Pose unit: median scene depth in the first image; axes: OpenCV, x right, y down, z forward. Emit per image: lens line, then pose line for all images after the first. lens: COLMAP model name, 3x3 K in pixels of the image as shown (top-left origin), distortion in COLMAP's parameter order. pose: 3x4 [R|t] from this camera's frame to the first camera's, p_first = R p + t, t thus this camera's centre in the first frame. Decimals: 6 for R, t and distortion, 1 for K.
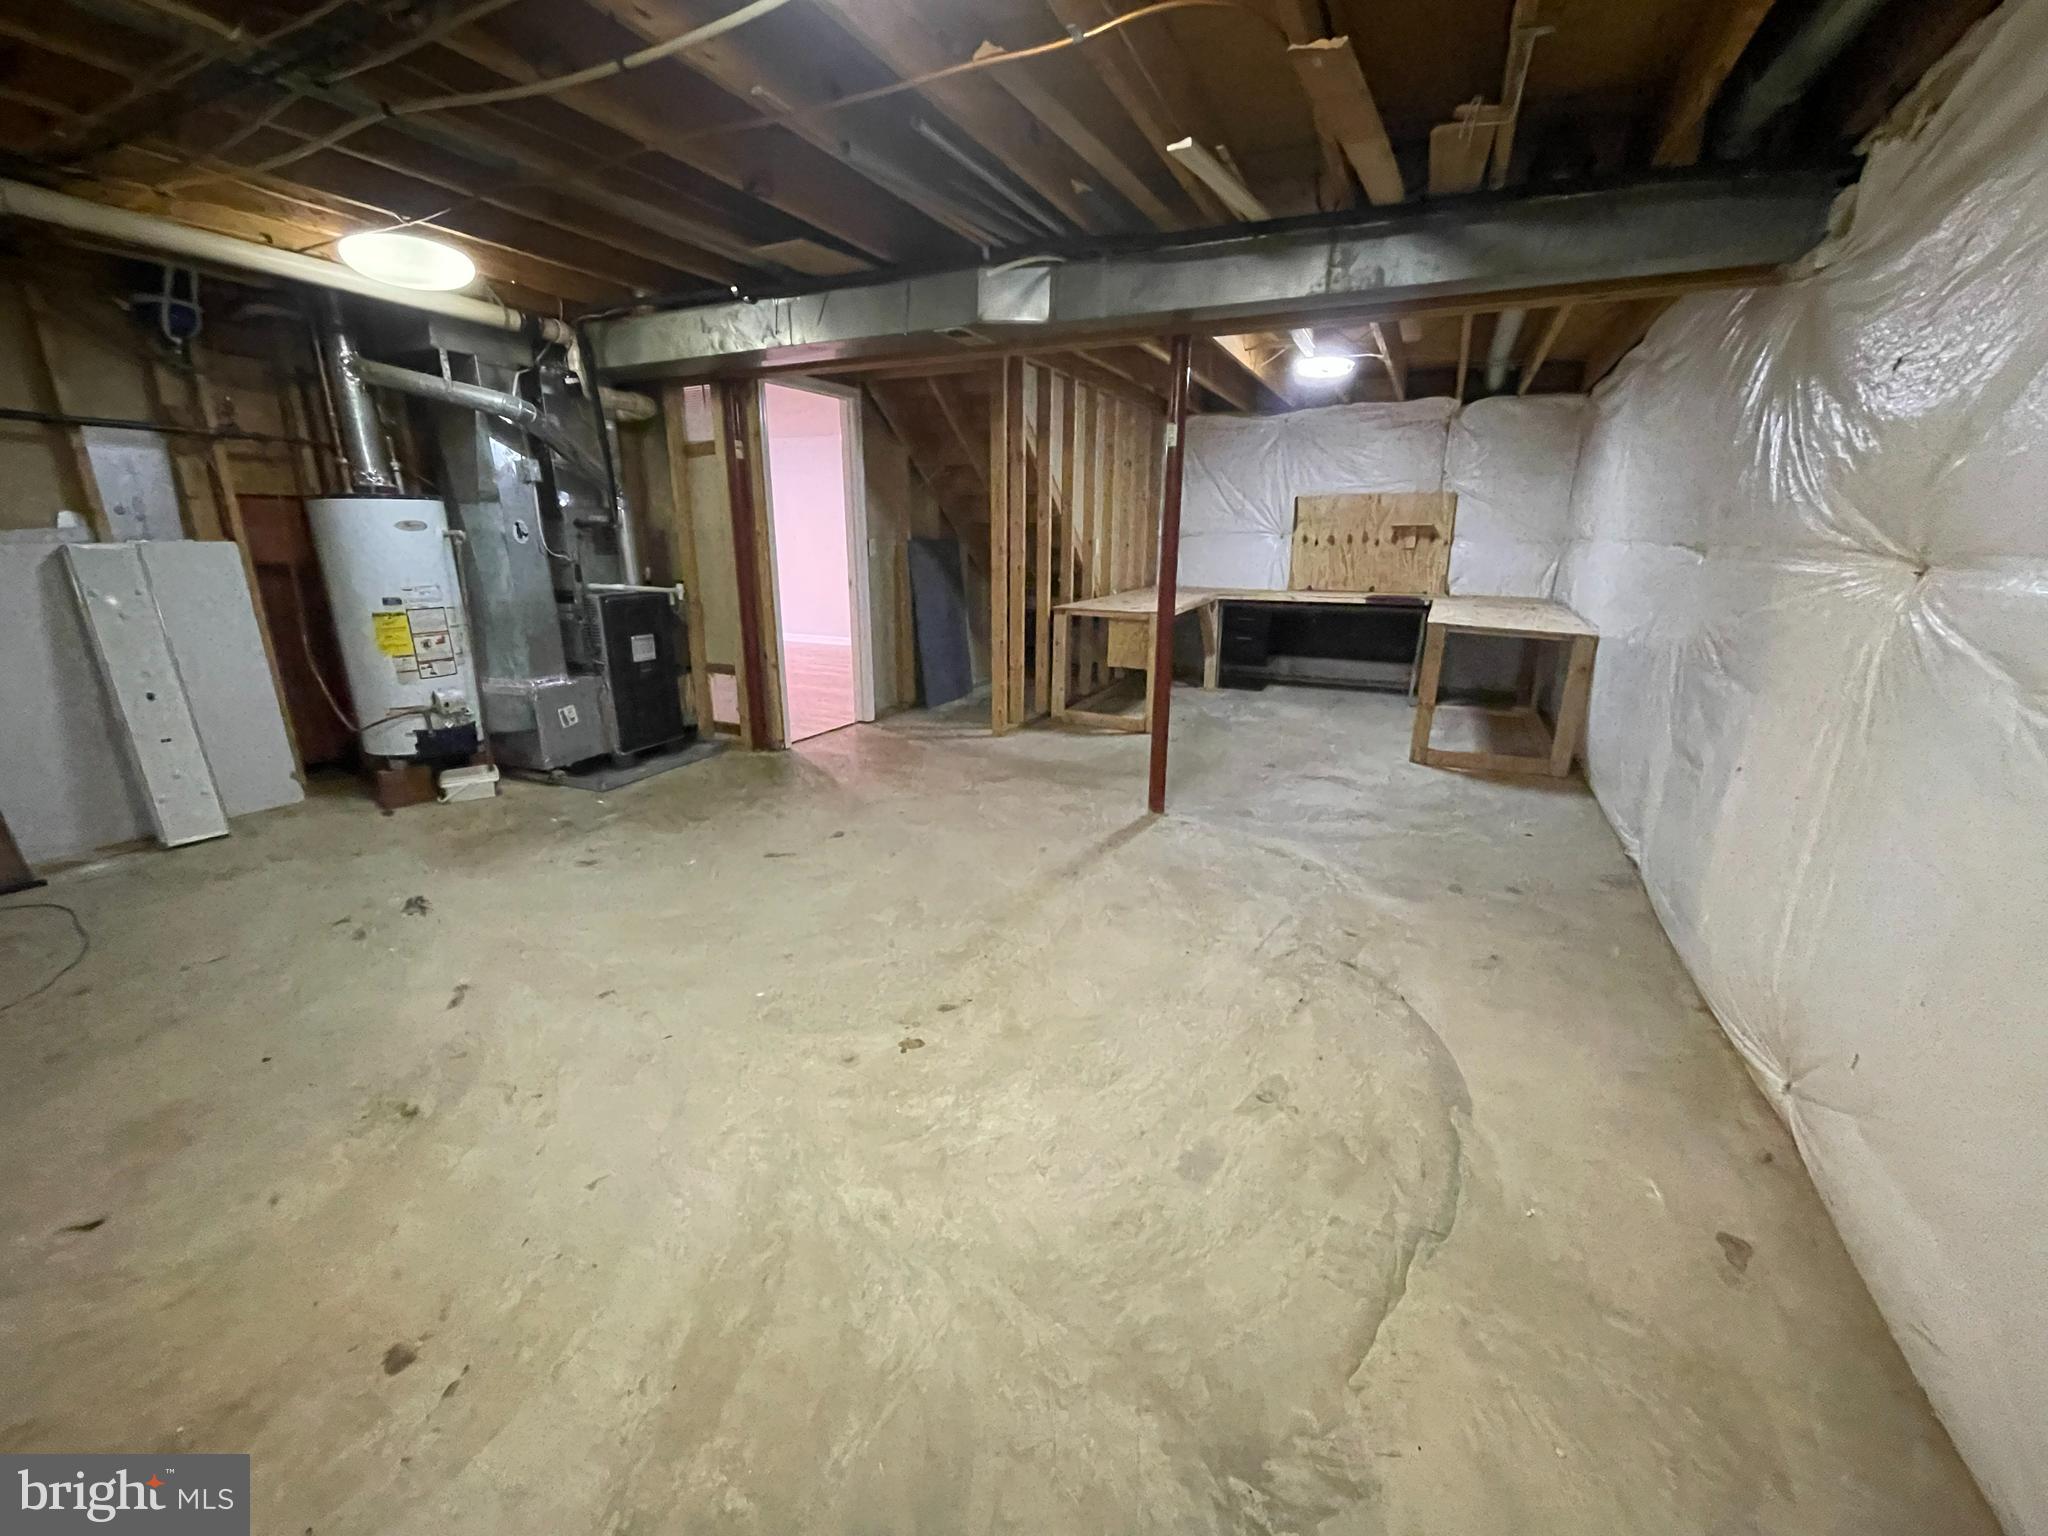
lens RADIAL K [[828.1, 0, 1024.5], [0, 828.1, 778.3], [0, 0, 1]] dist [-0.003948, -0.000699]
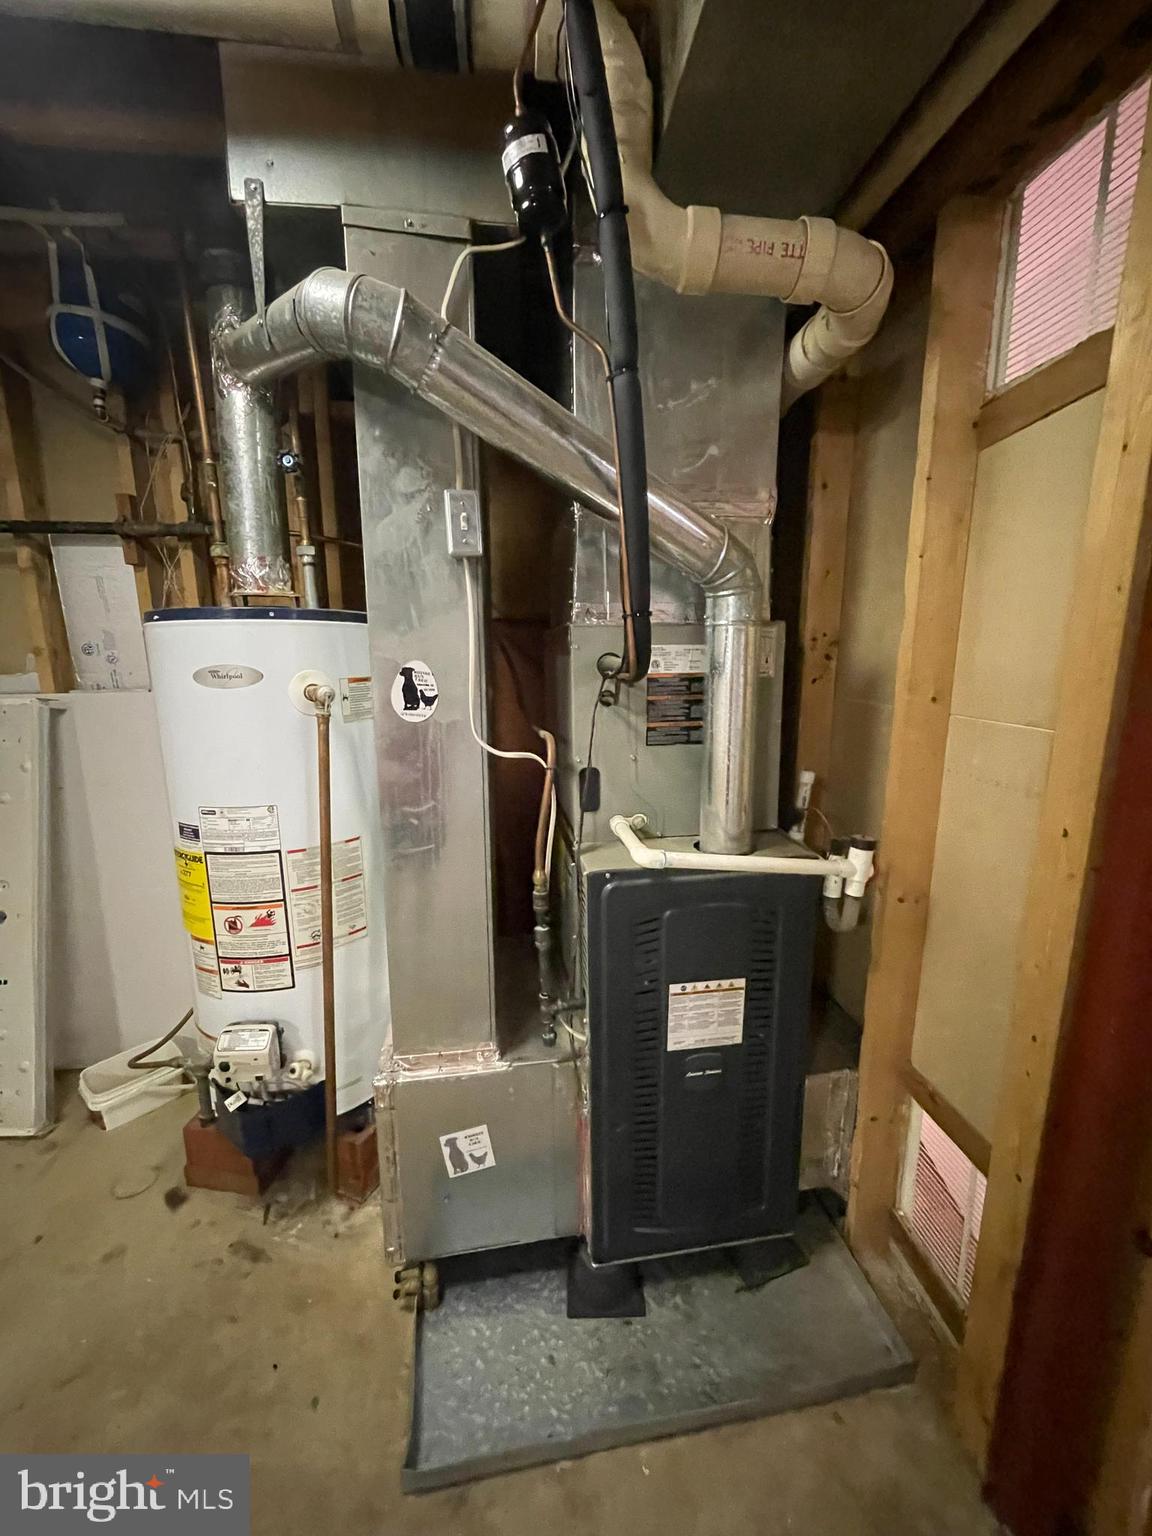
lens RADIAL K [[621.1, 0, 575.7], [0, 621.1, 773.5], [0, 0, 1]] dist [-0.003948, -0.000699]
pose [[0.547926, 0.155397, -0.821967, -0.332958], [-0.233901, 0.971862, 0.027817, -0.286121], [0.803161, 0.177017, 0.568856, 0.901024]]
